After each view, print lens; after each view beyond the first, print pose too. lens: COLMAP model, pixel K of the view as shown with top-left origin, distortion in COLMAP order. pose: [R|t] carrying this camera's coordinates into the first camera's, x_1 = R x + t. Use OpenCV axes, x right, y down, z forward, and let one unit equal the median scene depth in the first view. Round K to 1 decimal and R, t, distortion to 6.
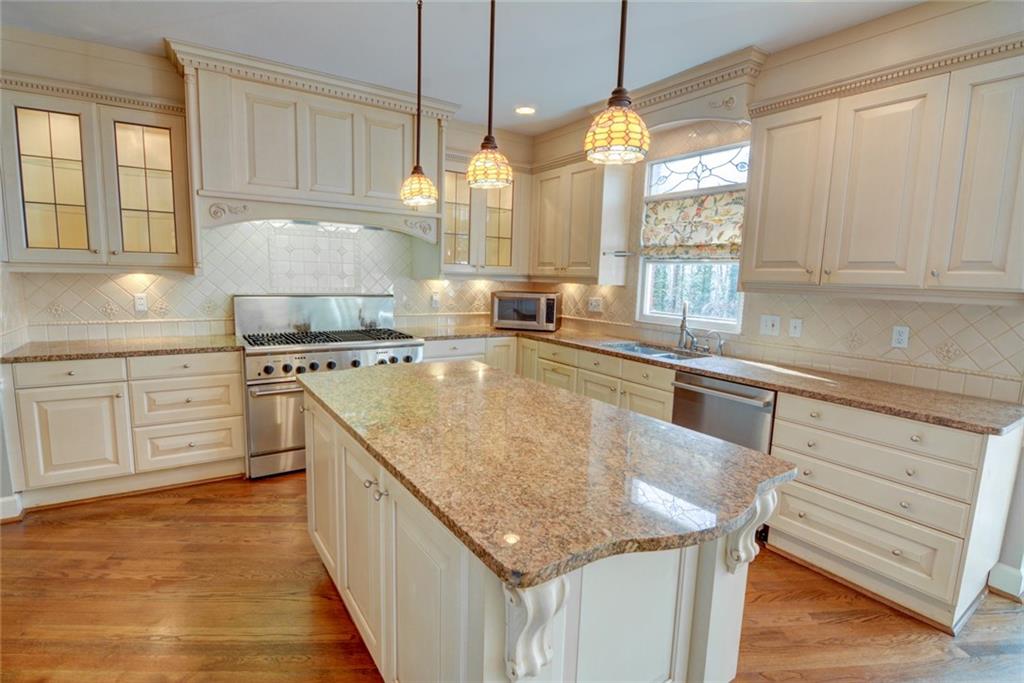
lens RADIAL K [[494.2, 0, 512.6], [0, 494.2, 345.0], [0, 0, 1]] dist [-0.018555, -0.003609]
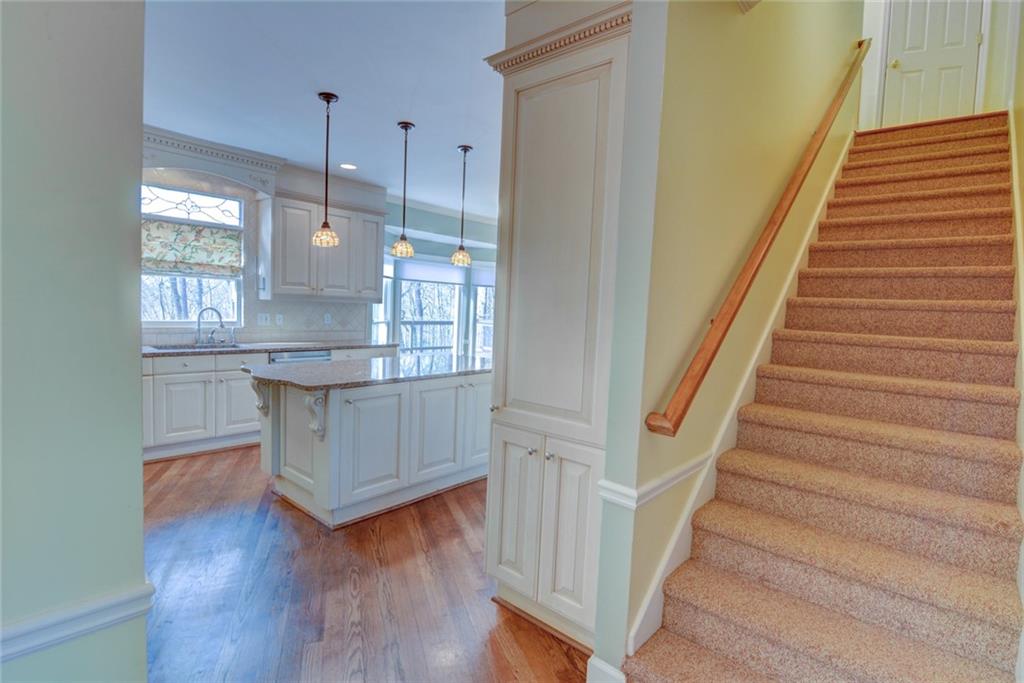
lens RADIAL K [[494.2, 0, 514.1], [0, 494.2, 341.3], [0, 0, 1]] dist [-0.018555, -0.003609]
pose [[-0.259722, -0.107338, 0.959699, -1.111227], [0.088074, 0.987028, 0.134231, -0.101309], [-0.961659, 0.119387, -0.246900, 0.547221]]
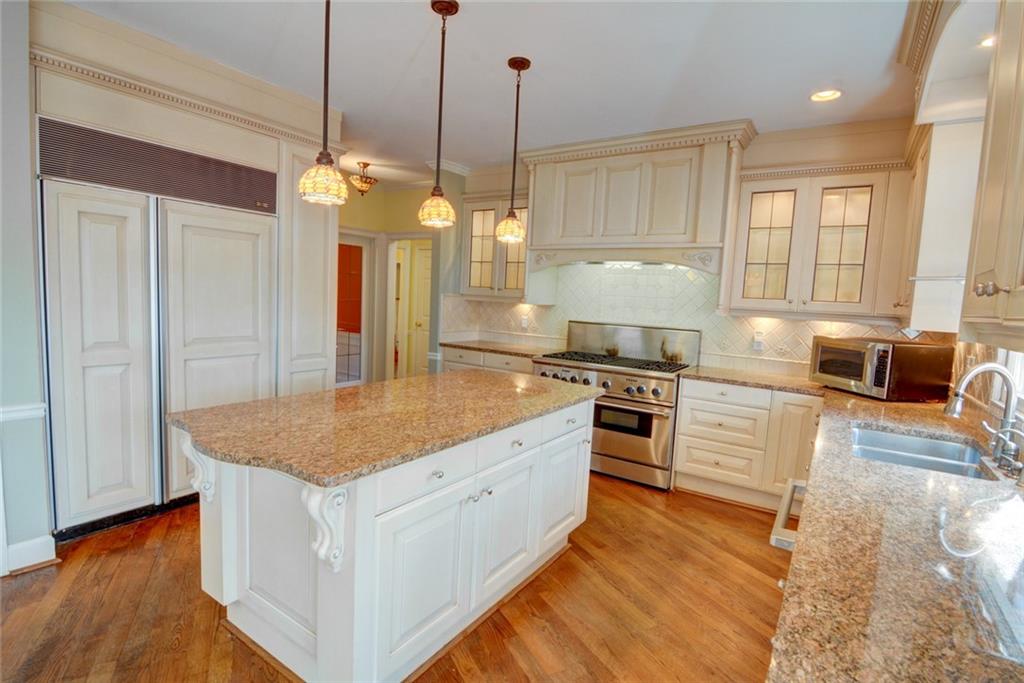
lens RADIAL K [[494.2, 0, 519.4], [0, 494.2, 341.6], [0, 0, 1]] dist [-0.018555, -0.003609]
pose [[0.378281, 0.073011, -0.922807, 0.616393], [-0.170239, 0.985369, 0.008176, -0.034220], [0.909902, 0.154005, 0.385176, 0.374429]]
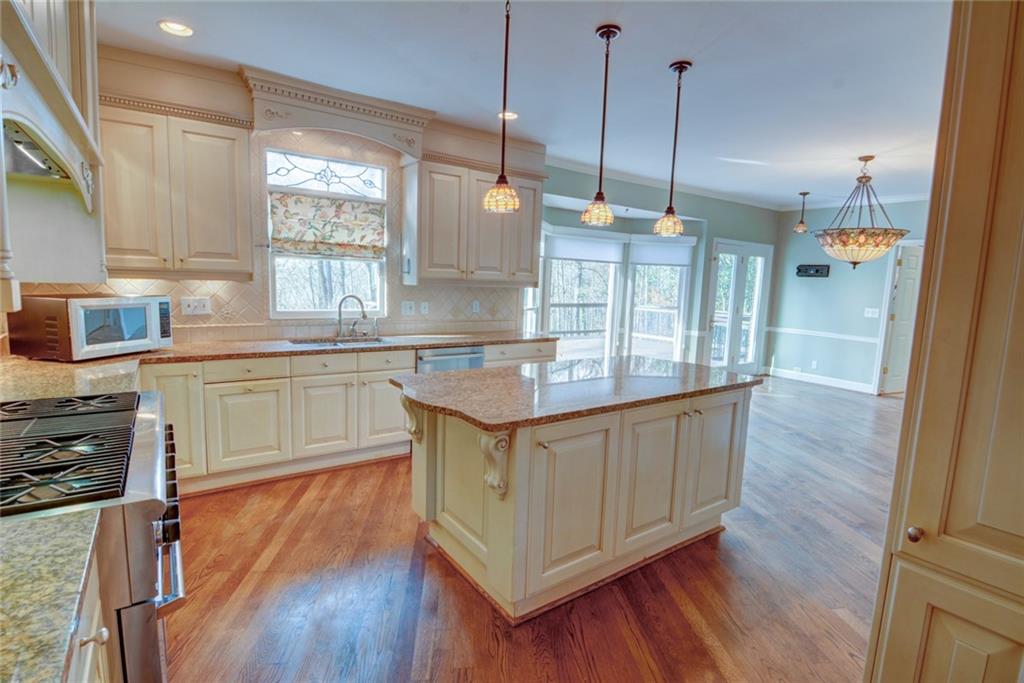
lens RADIAL K [[494.2, 0, 510.9], [0, 494.2, 342.5], [0, 0, 1]] dist [-0.018555, -0.003609]
pose [[-0.020229, -0.152589, 0.988083, -0.777149], [0.107758, 0.982195, 0.153885, -0.113566], [-0.993971, 0.109586, -0.003426, 0.645892]]
